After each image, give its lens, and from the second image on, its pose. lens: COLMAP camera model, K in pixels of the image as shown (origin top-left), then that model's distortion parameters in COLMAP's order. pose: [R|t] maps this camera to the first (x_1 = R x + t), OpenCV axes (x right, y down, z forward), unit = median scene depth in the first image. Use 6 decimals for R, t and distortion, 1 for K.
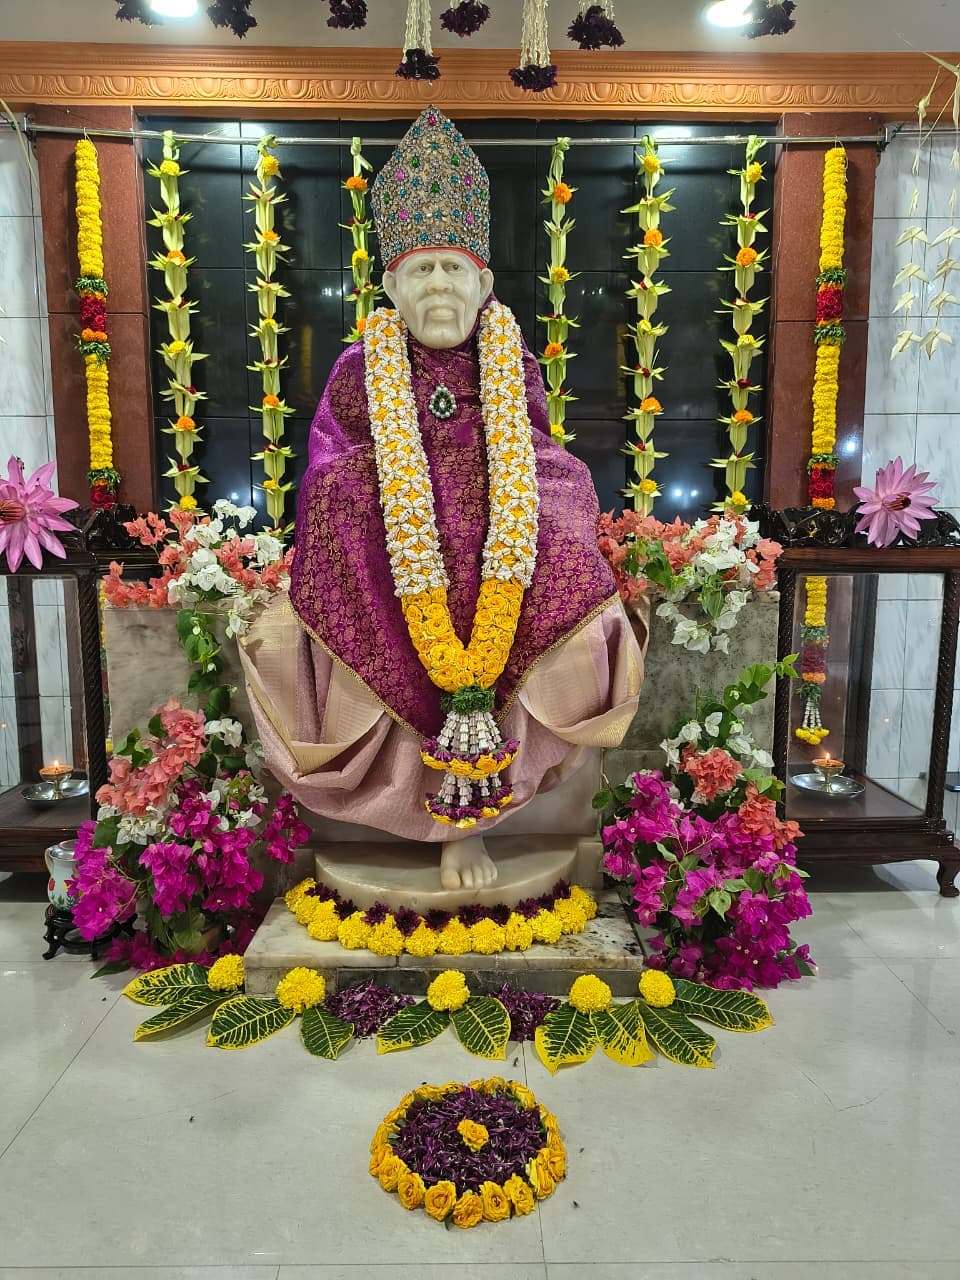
lens RADIAL K [[874.7, 0, 485.0], [0, 874.7, 640.9], [0, 0, 1]] dist [0.051909, -0.054452]
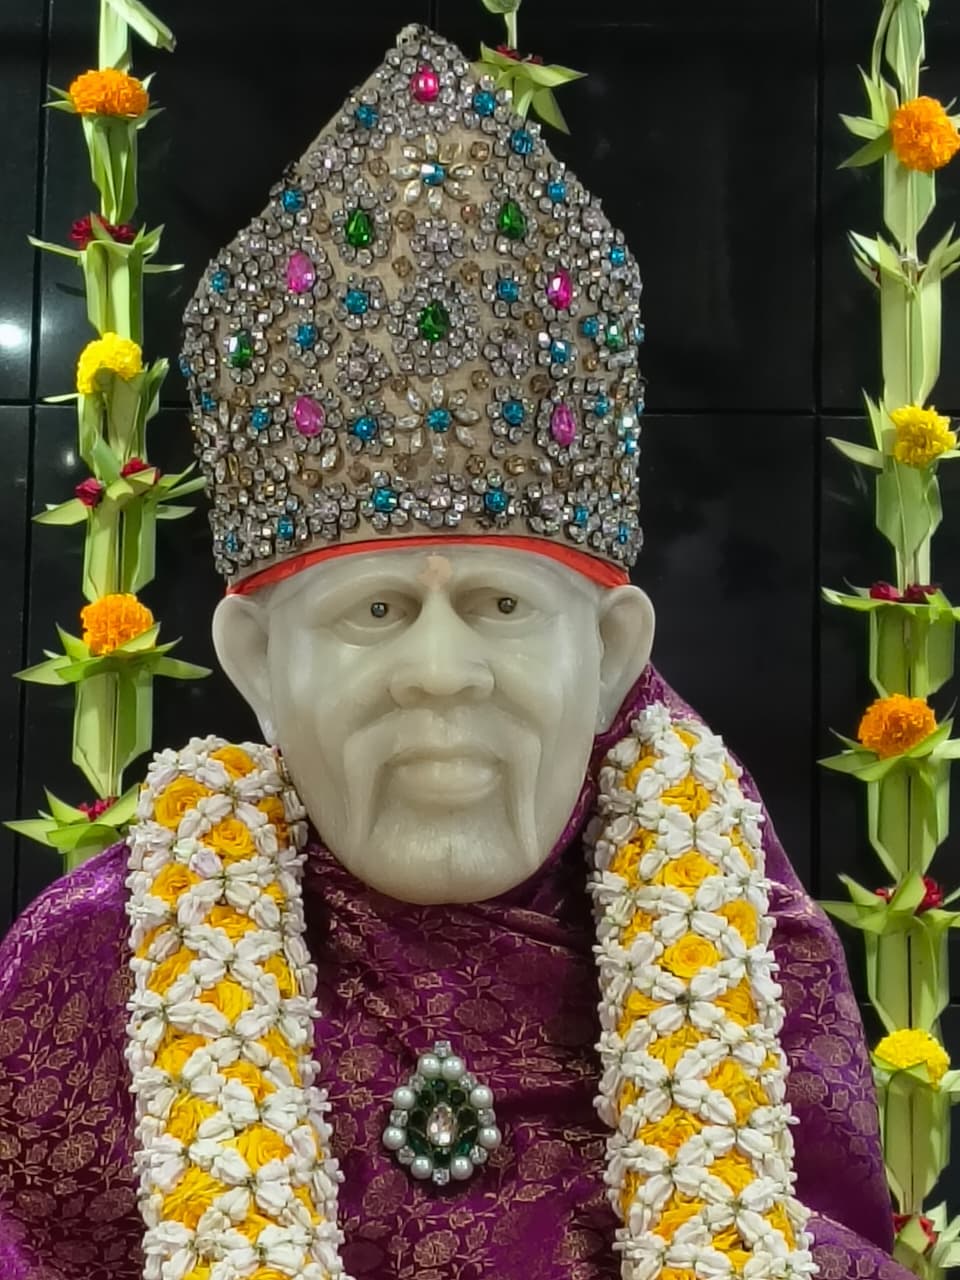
lens RADIAL K [[3938.8, 0, 482.0], [0, 3938.8, 644.5], [0, 0, 1]] dist [0.267924, 0.000000]
pose [[0.999542, 0.009664, -0.028661, -0.007629], [-0.017132, 0.961815, -0.273162, -0.102991], [0.024927, 0.273528, 0.961541, -0.083950]]
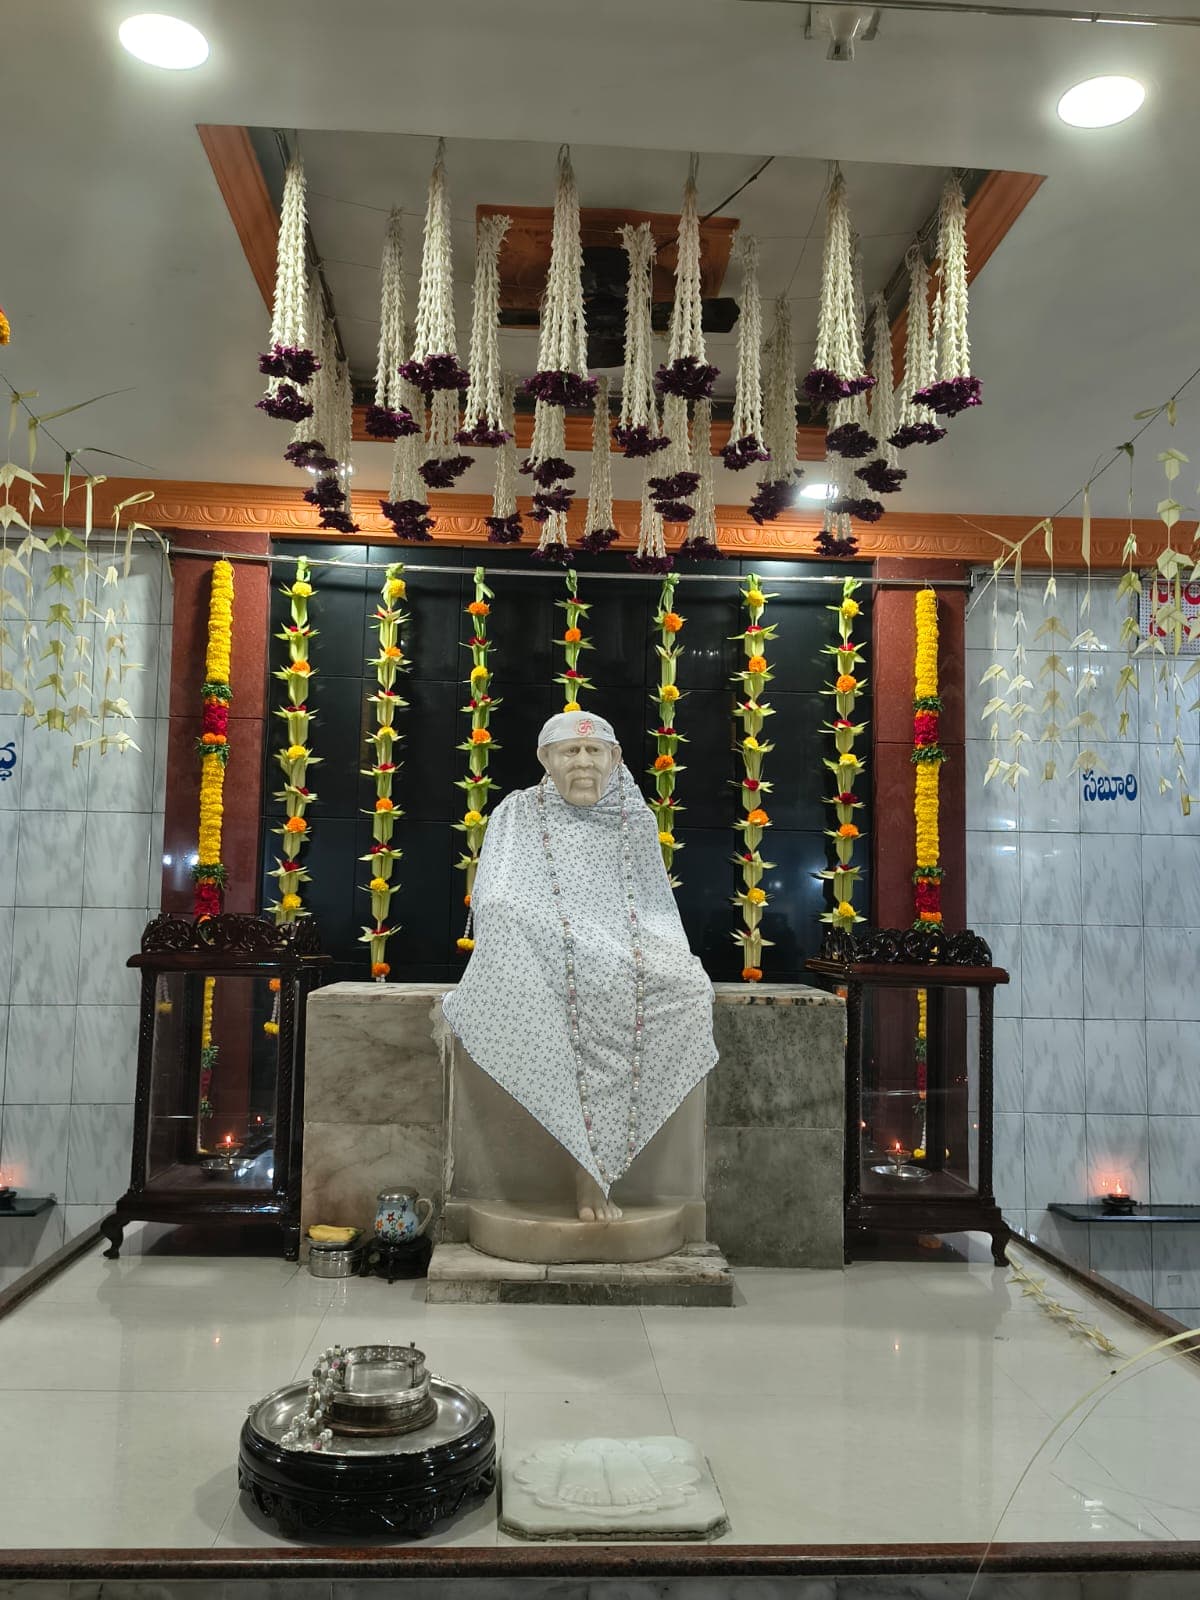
lens RADIAL K [[1378.8, 0, 604.1], [0, 1378.8, 816.3], [0, 0, 1]] dist [0.042183, -0.008343]
pose [[0.998797, 0.024750, 0.042336, -0.106396], [-0.015900, 0.980100, -0.197869, 0.091908], [-0.046391, 0.196958, 0.979314, -1.036727]]
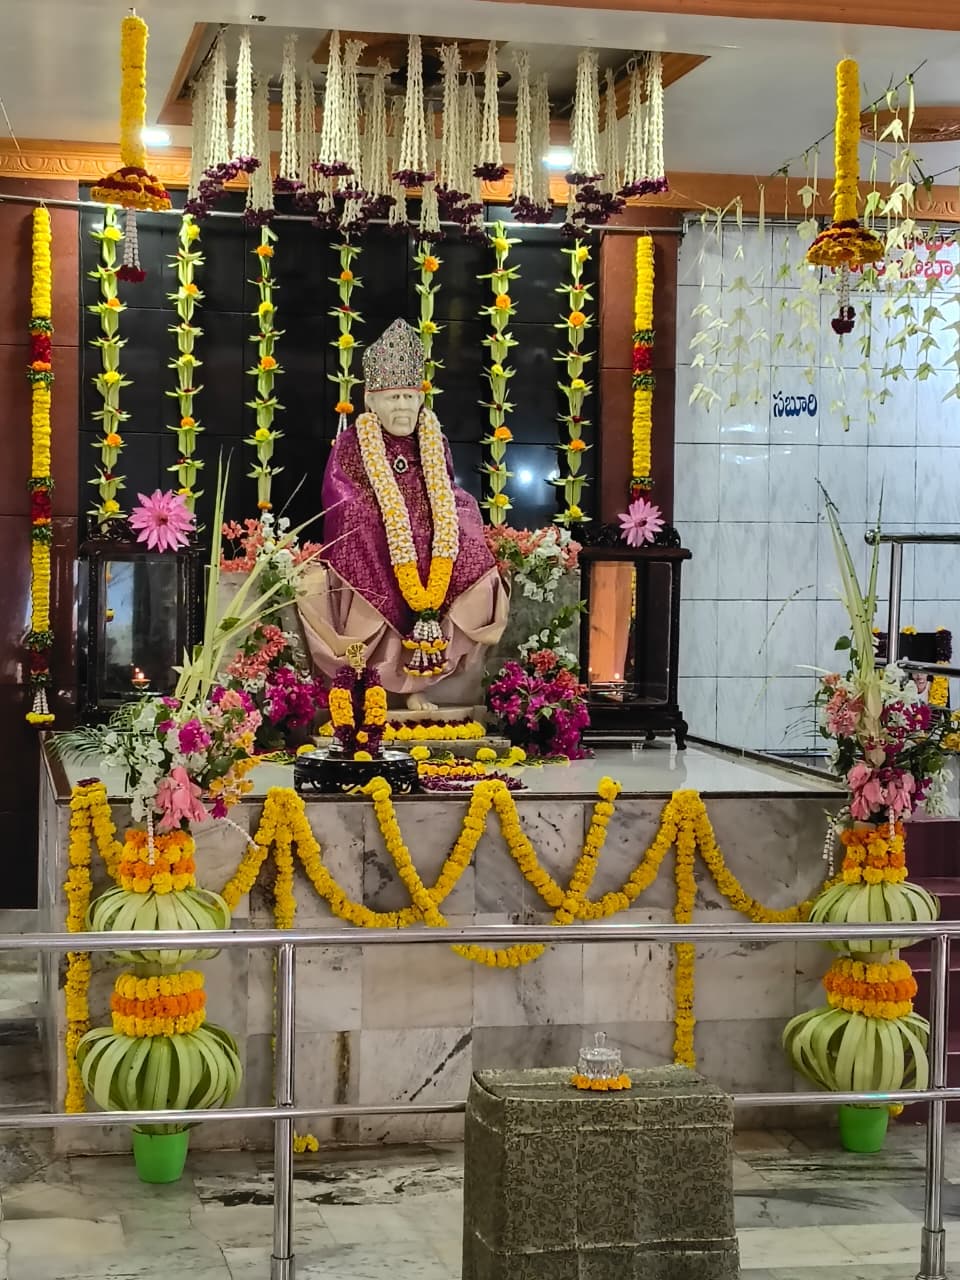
lens RADIAL K [[2354.9, 0, 459.7], [0, 2354.9, 658.4], [0, 0, 1]] dist [0.100746, 0.000000]
pose [[0.982821, 0.005962, 0.184465, -0.863312], [0.008080, 0.997130, -0.075275, 0.525172], [-0.184385, 0.075472, 0.979952, -3.967765]]
